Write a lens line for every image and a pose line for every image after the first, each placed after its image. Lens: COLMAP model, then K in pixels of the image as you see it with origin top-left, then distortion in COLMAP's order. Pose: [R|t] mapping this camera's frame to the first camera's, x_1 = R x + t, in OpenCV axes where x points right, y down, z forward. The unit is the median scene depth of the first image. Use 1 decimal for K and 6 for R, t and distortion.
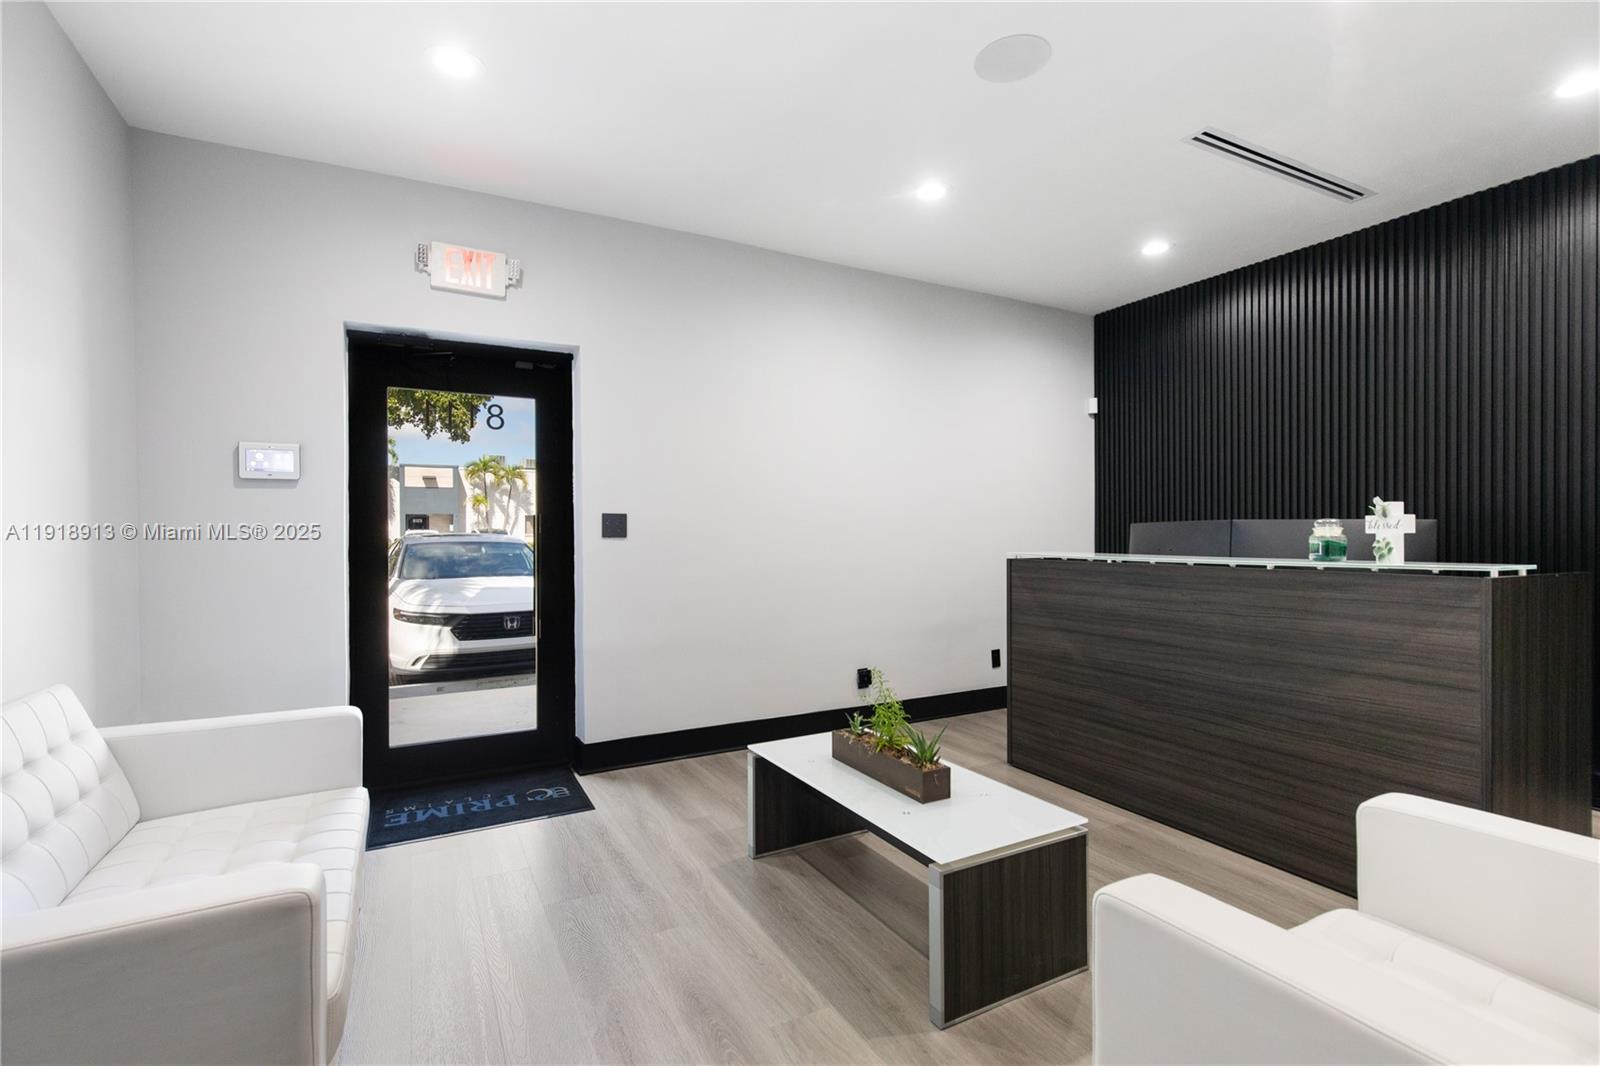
lens RADIAL K [[737.4, 0, 796.1], [0, 737.4, 537.2], [0, 0, 1]] dist [0.011526, 0.000273]
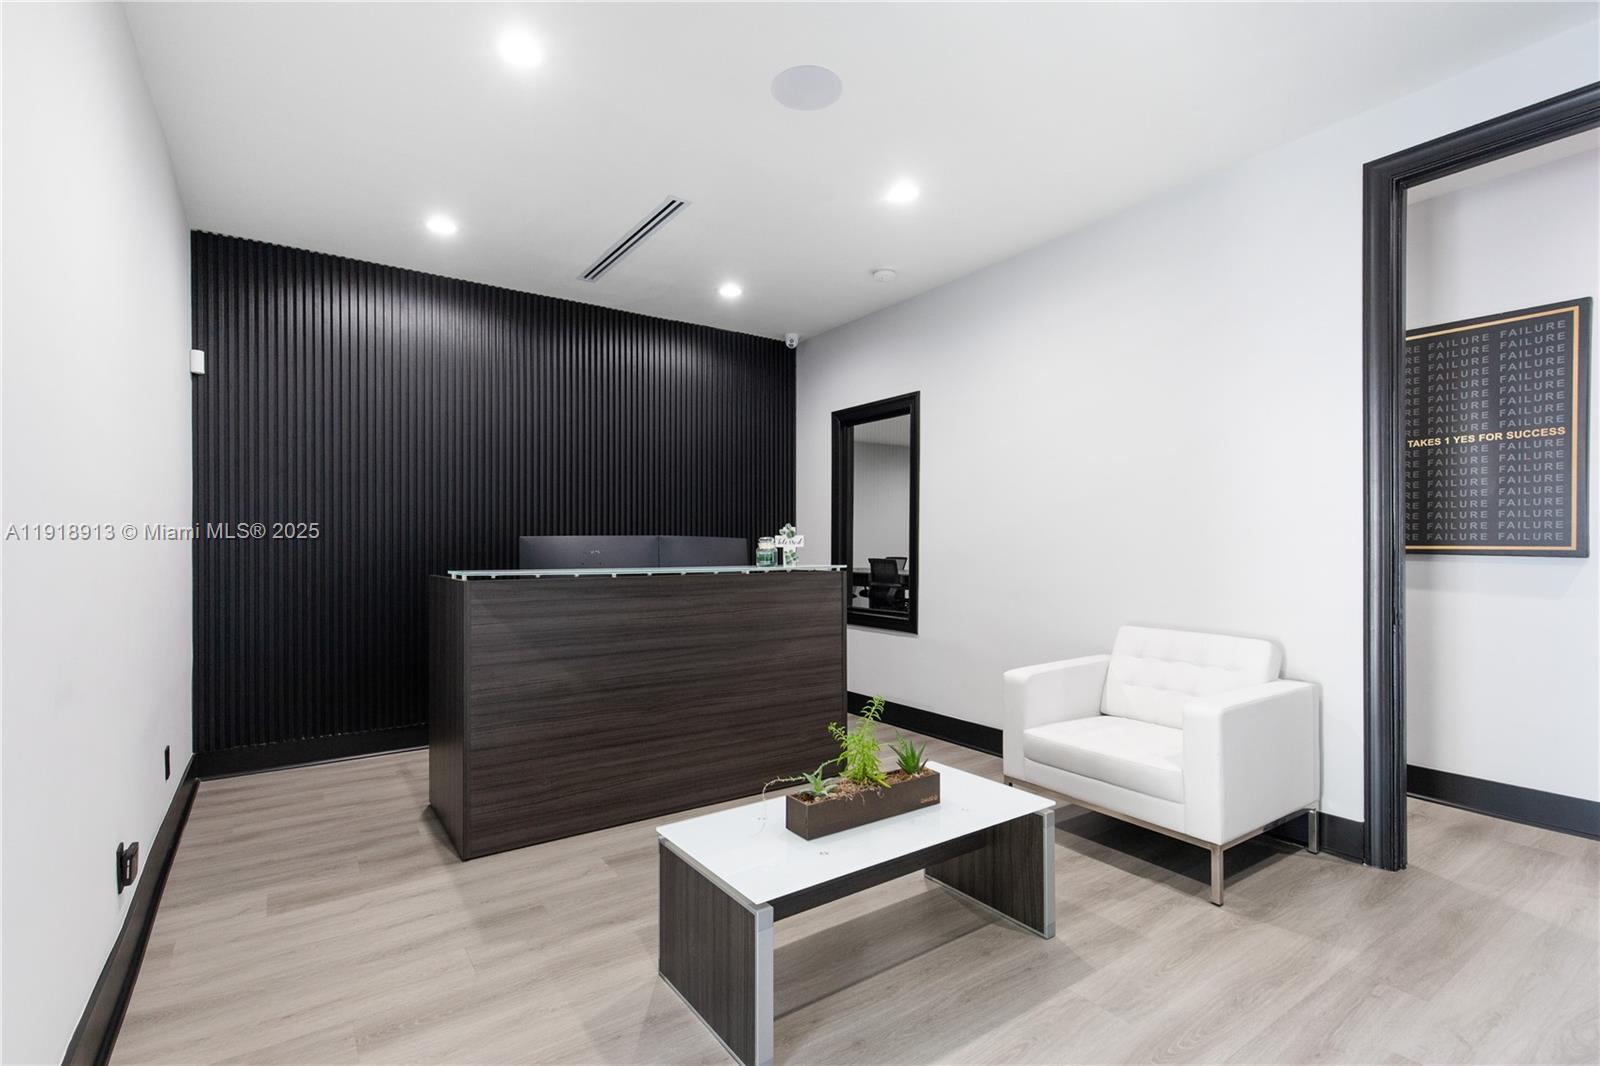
lens RADIAL K [[737.4, 0, 795.3], [0, 737.4, 538.2], [0, 0, 1]] dist [0.011526, 0.000273]
pose [[-0.119349, 0.010854, 0.992793, -0.636157], [0.005121, 0.999934, -0.010316, -0.006581], [-0.992839, 0.003853, -0.119397, 0.986388]]
